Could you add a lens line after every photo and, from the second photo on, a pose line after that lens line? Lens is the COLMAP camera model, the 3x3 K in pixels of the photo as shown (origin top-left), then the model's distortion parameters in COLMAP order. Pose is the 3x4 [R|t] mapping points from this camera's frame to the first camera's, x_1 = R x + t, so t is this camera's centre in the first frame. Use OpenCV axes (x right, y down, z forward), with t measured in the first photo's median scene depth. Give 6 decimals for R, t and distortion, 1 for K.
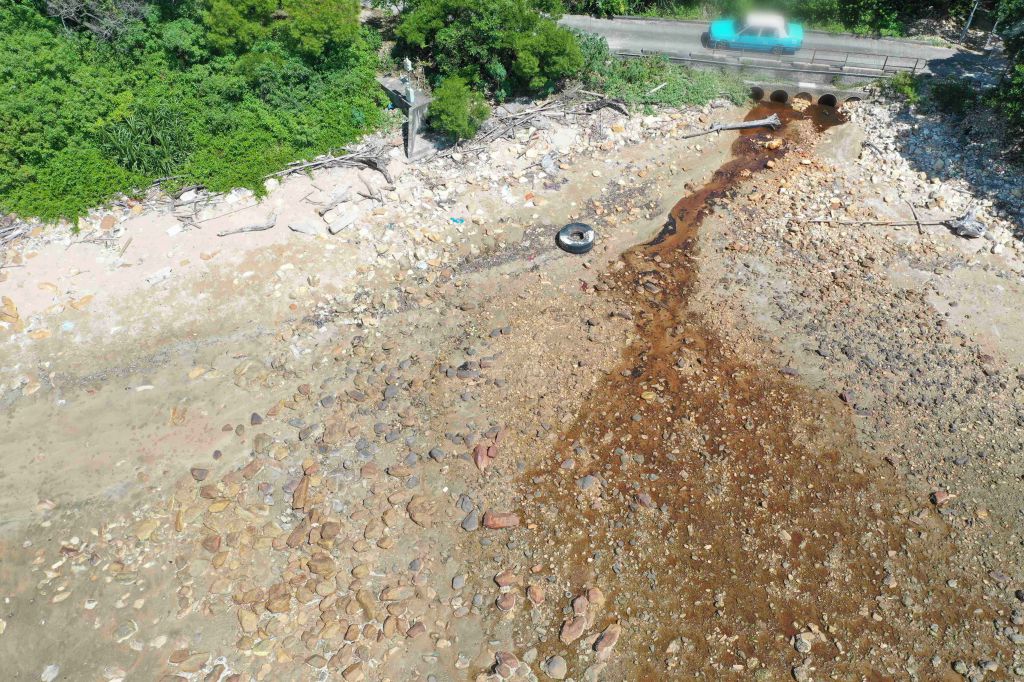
lens RADIAL K [[814.0, 0, 508.9], [0, 814.0, 348.3], [0, 0, 1]] dist [0.000253, -0.009500]
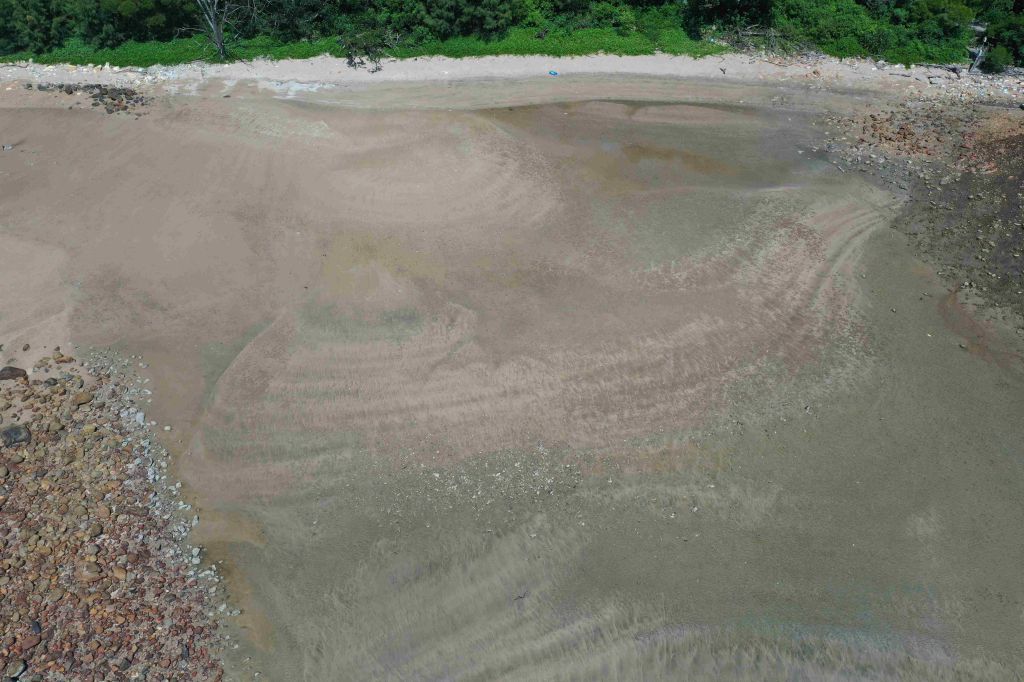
lens RADIAL K [[814.0, 0, 510.1], [0, 814.0, 339.9], [0, 0, 1]] dist [0.000253, -0.009500]
pose [[0.801348, 0.367653, -0.471881, 0.249276], [-0.440518, 0.896366, -0.049708, 1.367453], [0.404703, 0.247706, 0.880260, -1.731018]]
